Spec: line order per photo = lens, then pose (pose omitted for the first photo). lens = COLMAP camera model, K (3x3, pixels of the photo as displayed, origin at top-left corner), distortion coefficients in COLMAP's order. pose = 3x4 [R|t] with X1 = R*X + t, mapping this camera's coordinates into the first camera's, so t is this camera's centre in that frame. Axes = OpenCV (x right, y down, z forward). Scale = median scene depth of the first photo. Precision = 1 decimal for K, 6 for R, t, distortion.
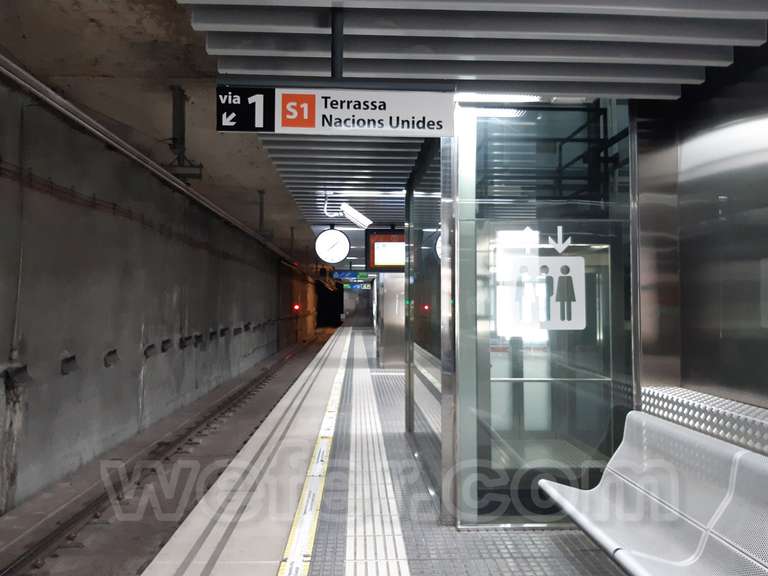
lens RADIAL K [[598.2, 0, 384.4], [0, 598.2, 287.0], [0, 0, 1]] dist [0.051393, -0.081807]
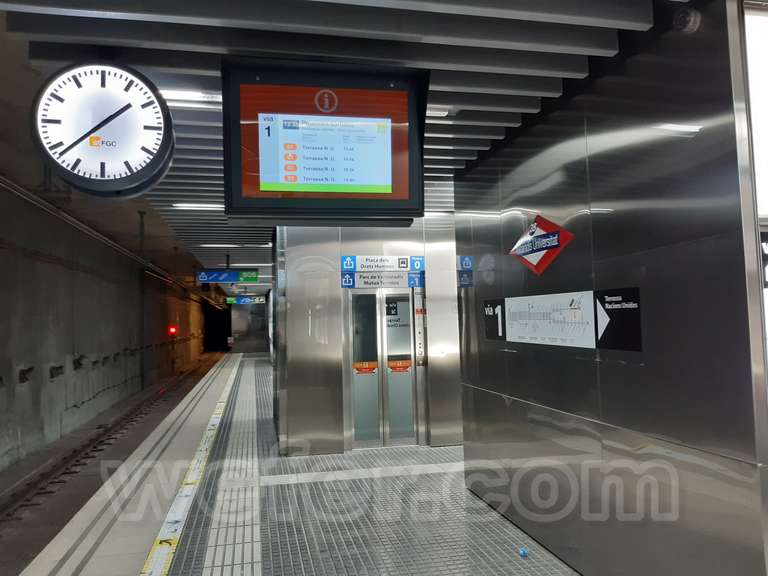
lens RADIAL K [[598.2, 0, 385.7], [0, 598.2, 288.7], [0, 0, 1]] dist [0.051393, -0.081807]
pose [[0.985096, -0.017328, 0.171128, -0.002177], [0.021757, 0.999474, -0.024038, 0.006273], [-0.170622, 0.027403, 0.984955, 0.234944]]
